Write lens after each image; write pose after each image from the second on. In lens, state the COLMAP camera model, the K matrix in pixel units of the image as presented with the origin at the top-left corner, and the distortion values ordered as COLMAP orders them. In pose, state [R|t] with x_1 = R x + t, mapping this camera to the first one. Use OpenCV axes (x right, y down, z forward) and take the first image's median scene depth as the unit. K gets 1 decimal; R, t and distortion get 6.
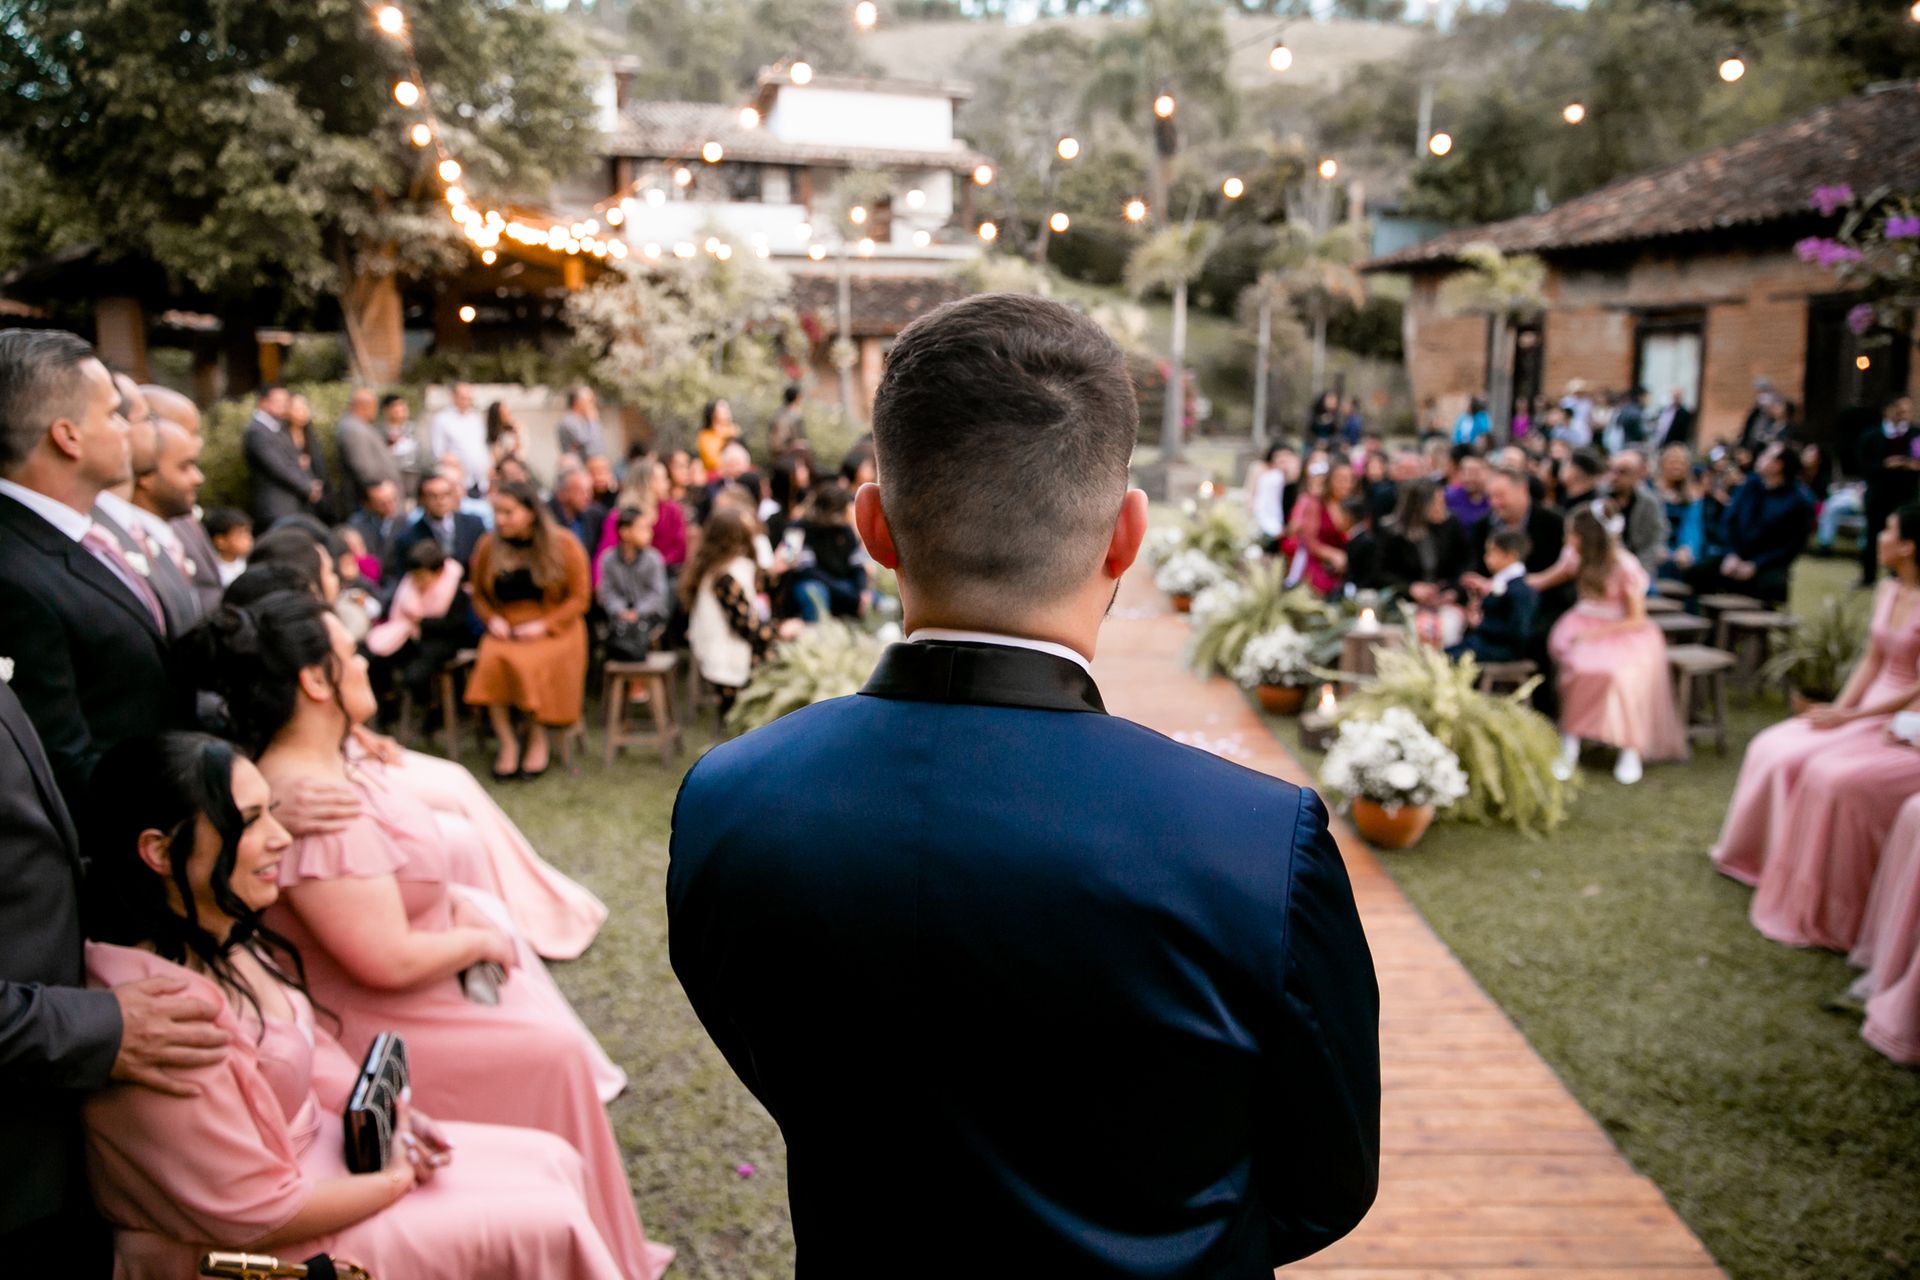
lens RADIAL K [[1299.5, 0, 955.2], [0, 1299.5, 645.7], [0, 0, 1]] dist [-0.082371, 0.034231]
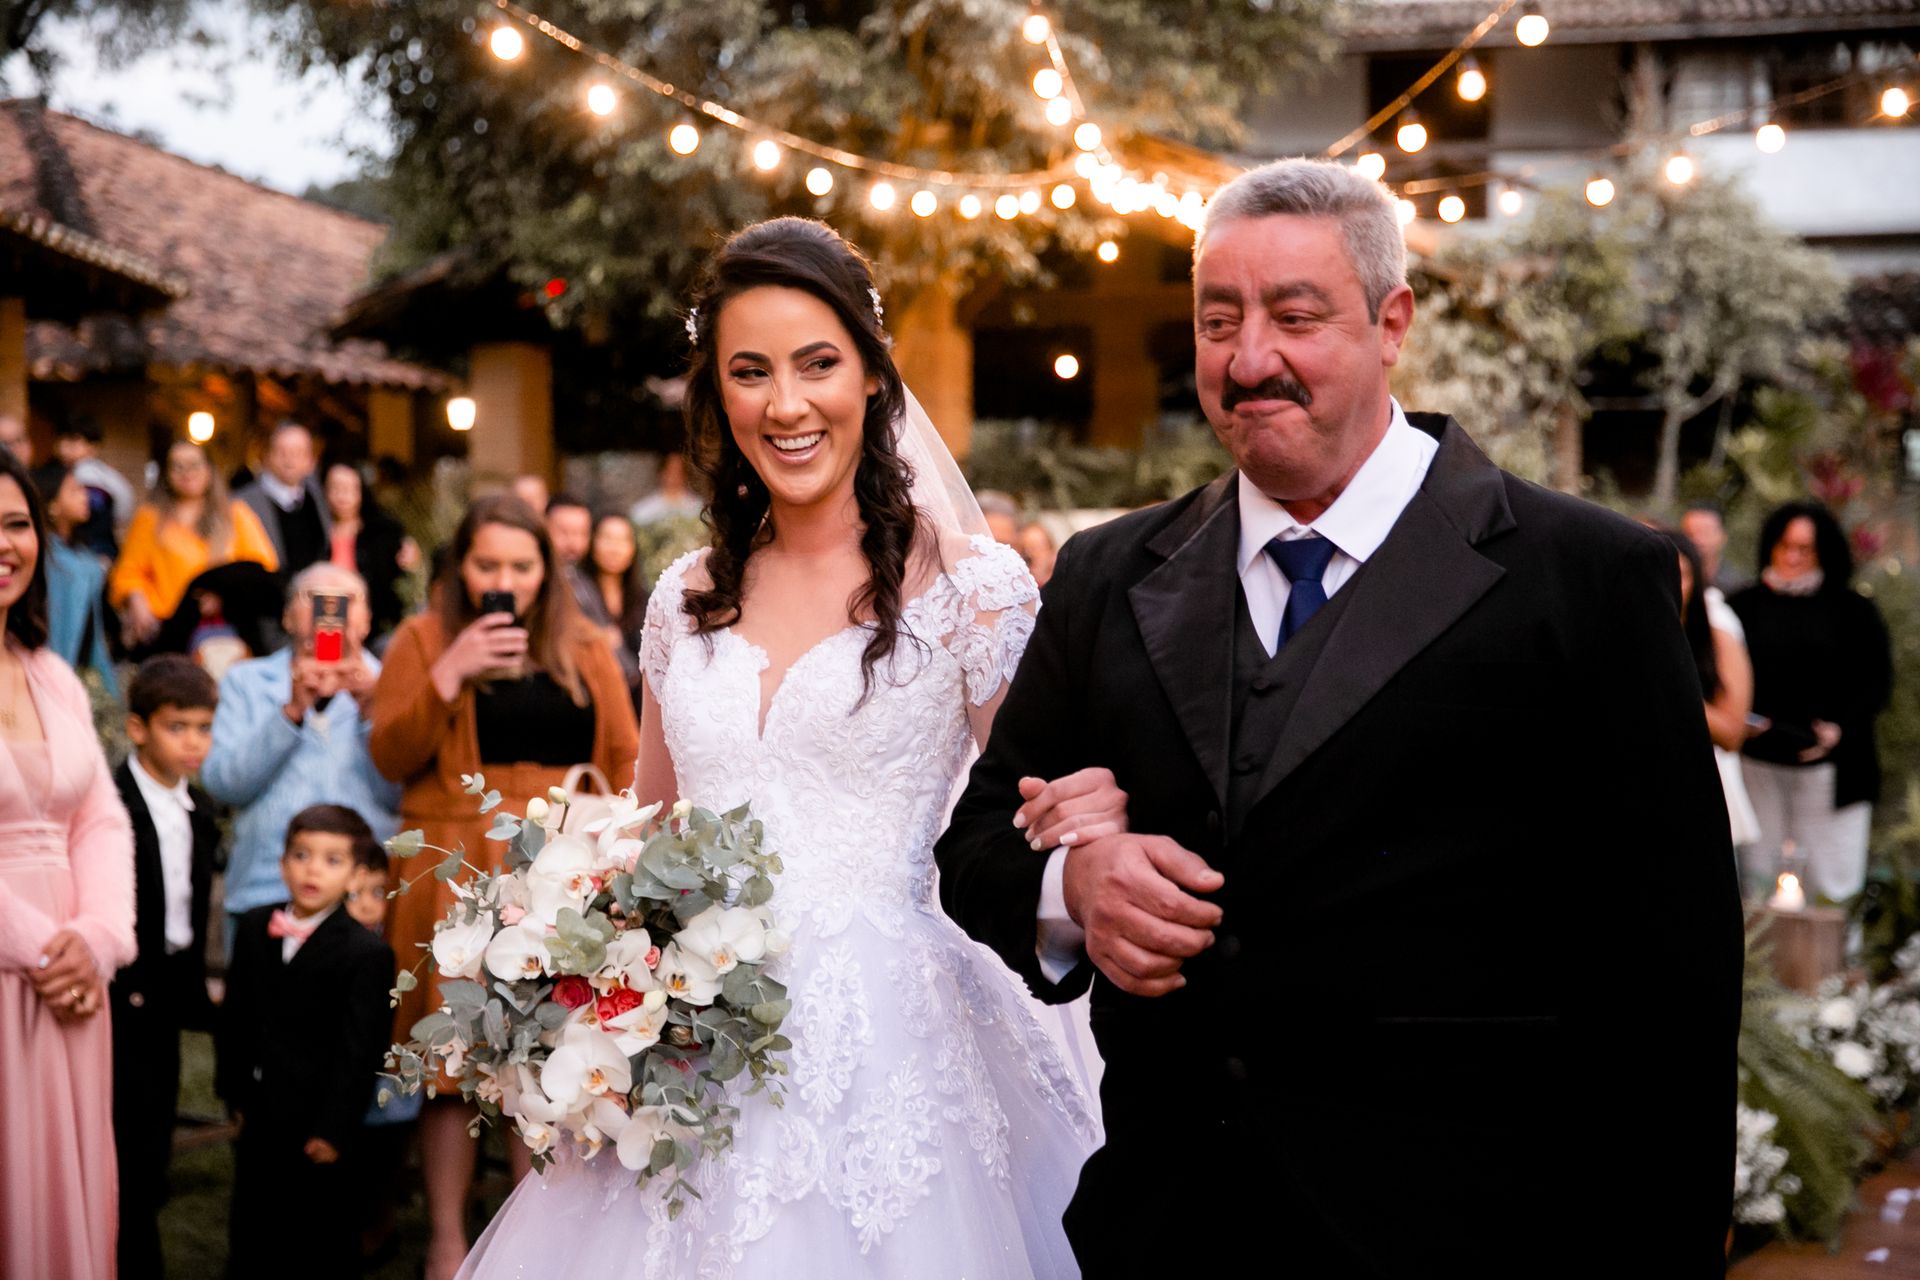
lens RADIAL K [[2748.9, 0, 959.9], [0, 2748.9, 652.2], [0, 0, 1]] dist [0.151223, 0.000000]
pose [[0.863780, 0.019914, -0.503476, 0.084409], [-0.098947, 0.986467, -0.130739, -0.003568], [0.494059, 0.162747, 0.854060, 0.054154]]
